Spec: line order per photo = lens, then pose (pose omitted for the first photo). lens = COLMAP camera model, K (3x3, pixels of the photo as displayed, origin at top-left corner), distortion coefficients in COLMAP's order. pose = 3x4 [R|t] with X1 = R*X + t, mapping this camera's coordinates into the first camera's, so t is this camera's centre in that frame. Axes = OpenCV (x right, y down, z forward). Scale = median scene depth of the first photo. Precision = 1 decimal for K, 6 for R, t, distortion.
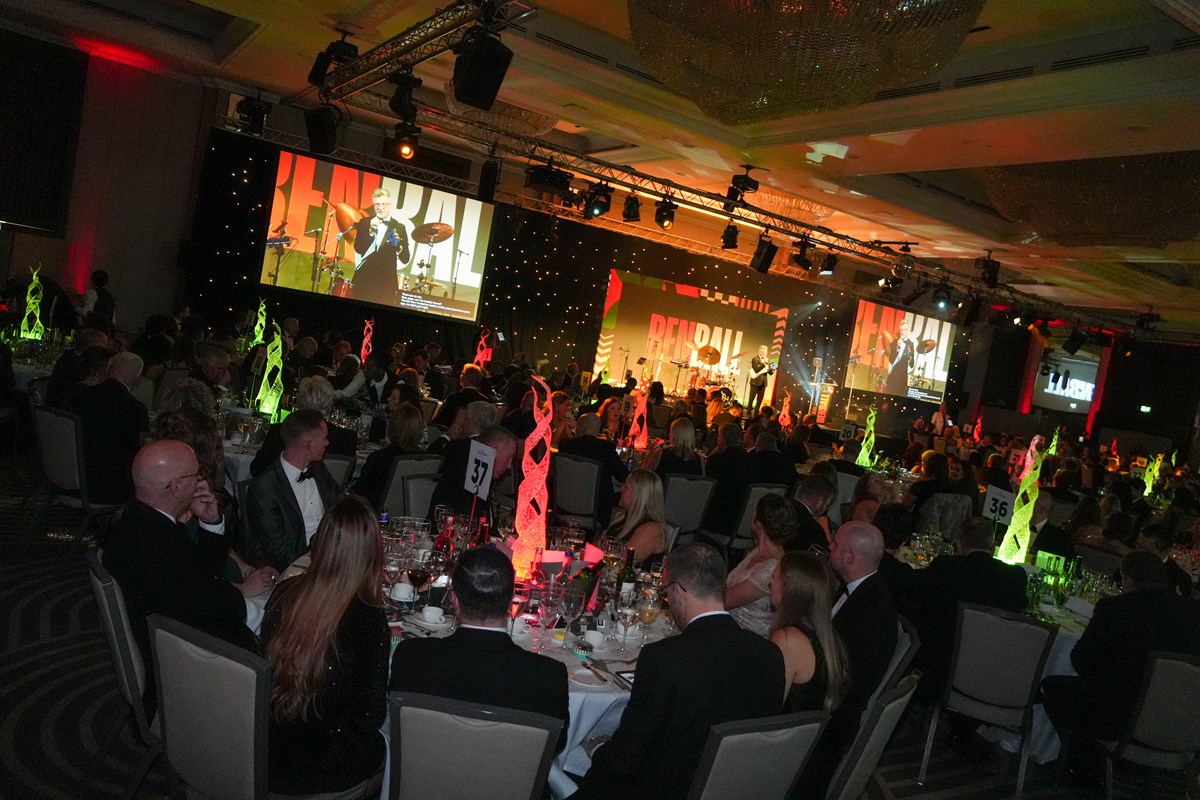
lens RADIAL K [[898.6, 0, 600.0], [0, 898.6, 400.0], [0, 0, 1]] dist [-0.006428, 0.007105]
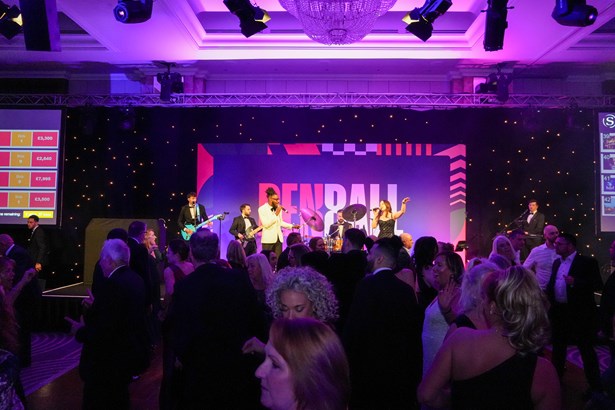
lens RADIAL K [[460.5, 0, 307.5], [0, 460.5, 205.0], [0, 0, 1]] dist [-0.006428, 0.007105]
pose [[0.820864, -0.173844, -0.544023, 0.323898], [0.101572, 0.981800, -0.160476, 0.001292], [0.562019, 0.076471, 0.823581, 0.629865]]
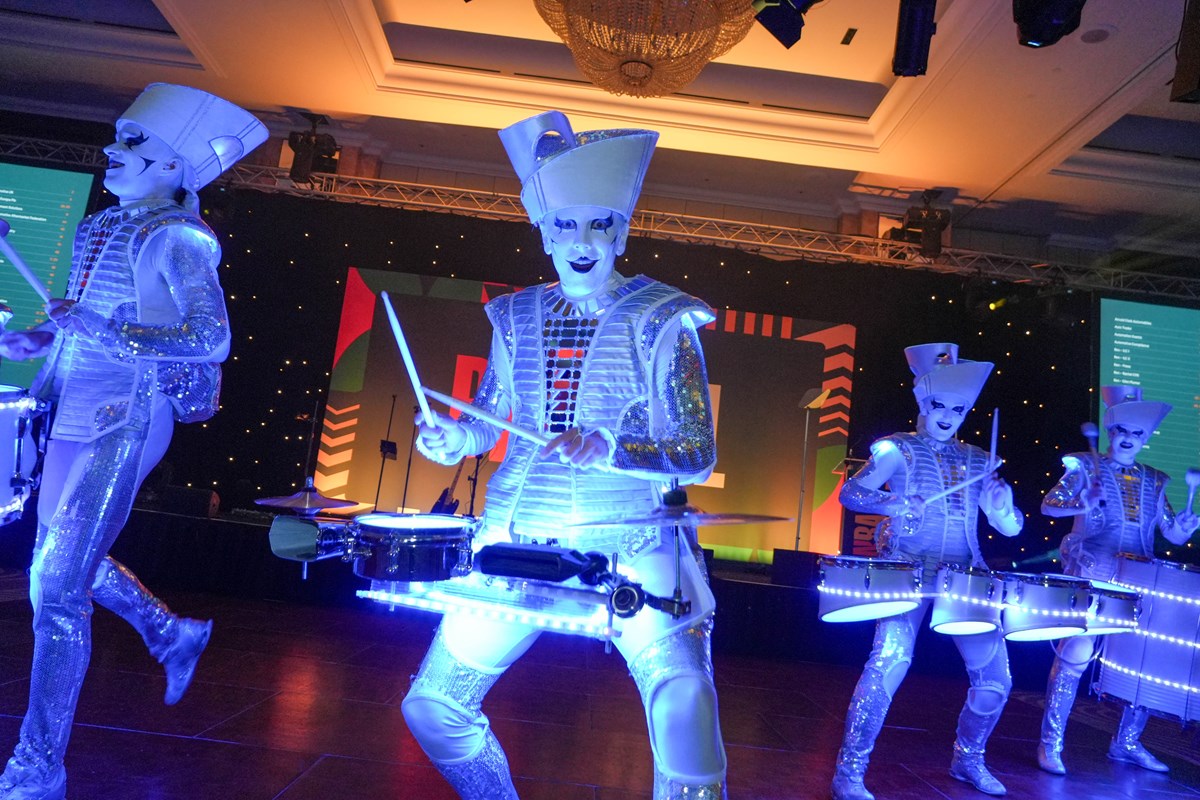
lens RADIAL K [[898.6, 0, 600.0], [0, 898.6, 400.0], [0, 0, 1]] dist [-0.006428, 0.007105]
pose [[0.862575, -0.143172, -0.485248, 0.322298], [0.003634, 0.960852, -0.277039, 0.049178], [0.505915, 0.237204, 0.829327, 0.638441]]
